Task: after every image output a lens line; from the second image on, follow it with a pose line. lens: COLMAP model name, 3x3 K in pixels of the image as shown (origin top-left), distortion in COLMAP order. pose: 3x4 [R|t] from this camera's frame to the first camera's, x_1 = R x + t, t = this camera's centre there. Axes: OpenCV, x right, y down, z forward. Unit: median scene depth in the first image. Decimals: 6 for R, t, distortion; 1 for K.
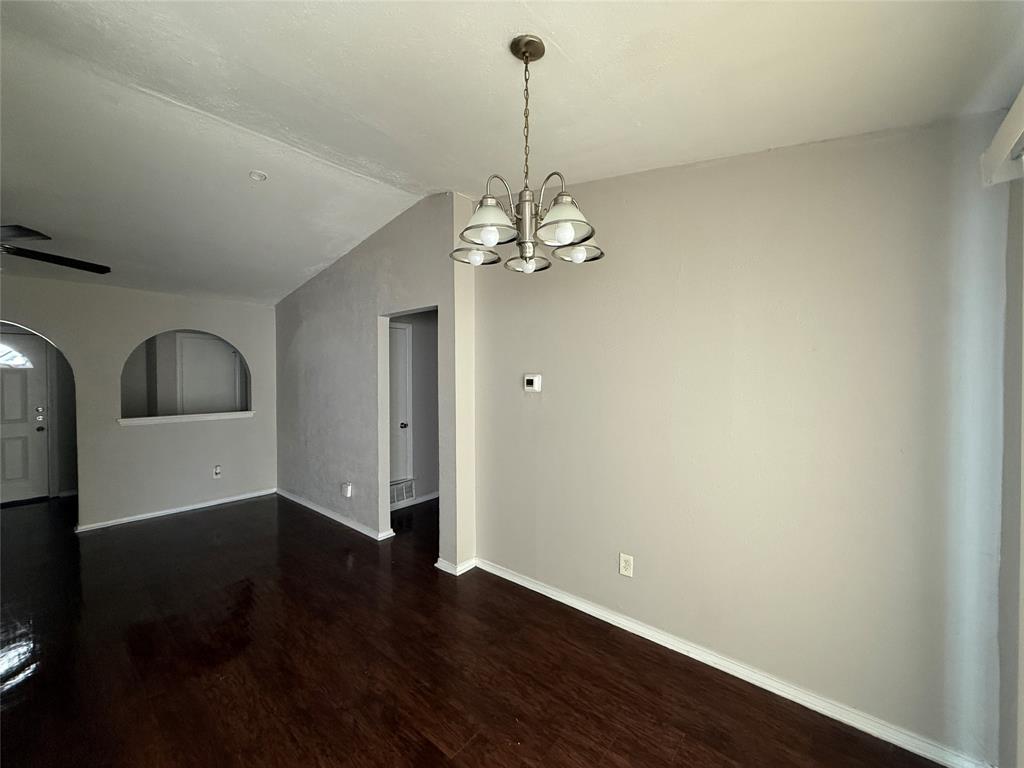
lens RADIAL K [[407.3, 0, 513.8], [0, 407.3, 381.9], [0, 0, 1]] dist [0.002179, 0.000075]
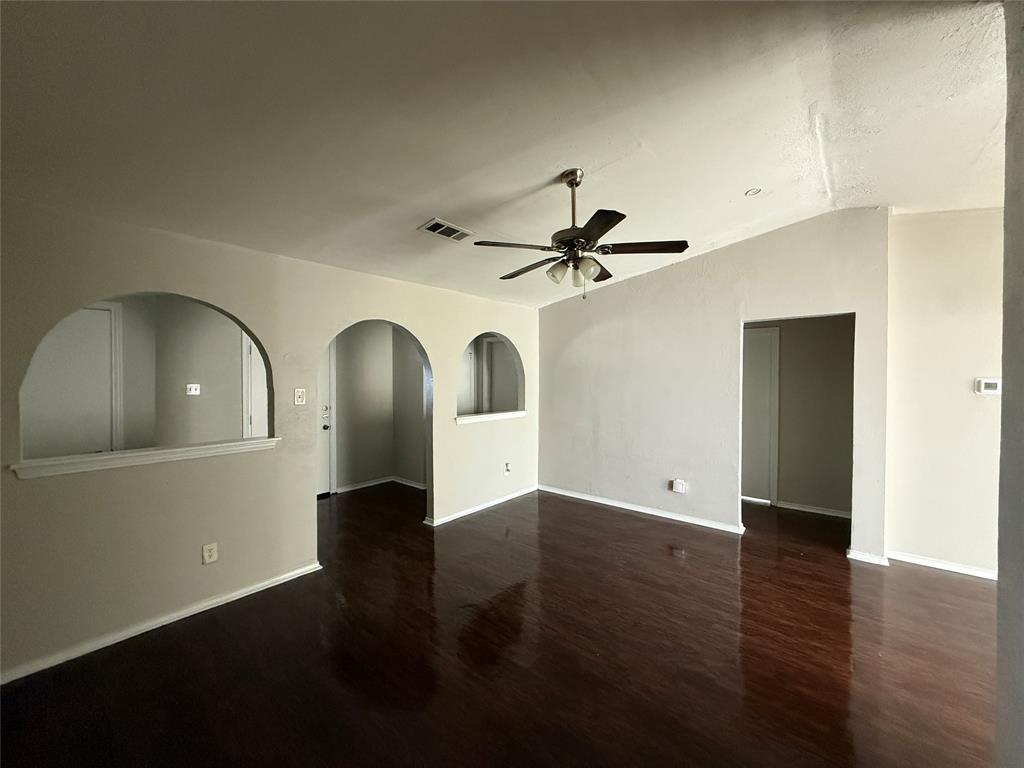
lens RADIAL K [[407.3, 0, 514.6], [0, 407.3, 377.2], [0, 0, 1]] dist [0.002179, 0.000075]
pose [[0.999939, 0.004381, 0.010150, -0.830852], [-0.004284, 0.999945, -0.009524, -0.003761], [-0.010191, 0.009480, 0.999903, -0.046711]]
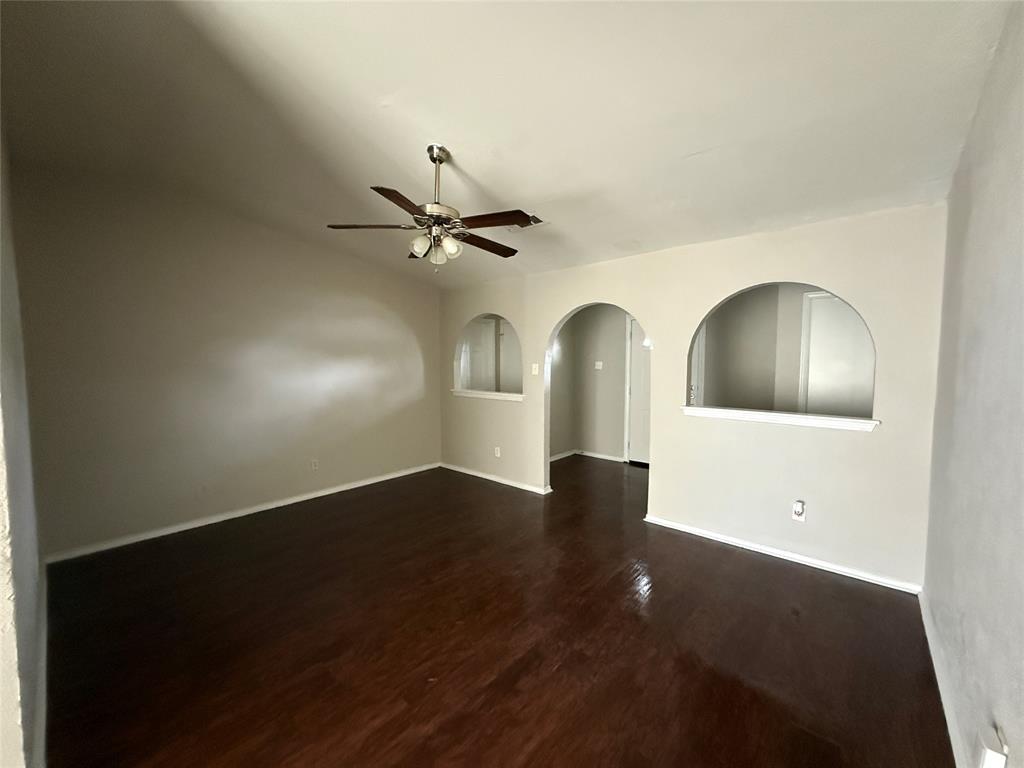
lens RADIAL K [[407.3, 0, 510.4], [0, 407.3, 384.9], [0, 0, 1]] dist [0.002179, 0.000075]
pose [[-0.011828, 0.065076, -0.997810, -0.142361], [-0.017347, 0.997716, 0.065276, -0.000418], [0.999780, 0.018081, -0.010672, 0.655066]]
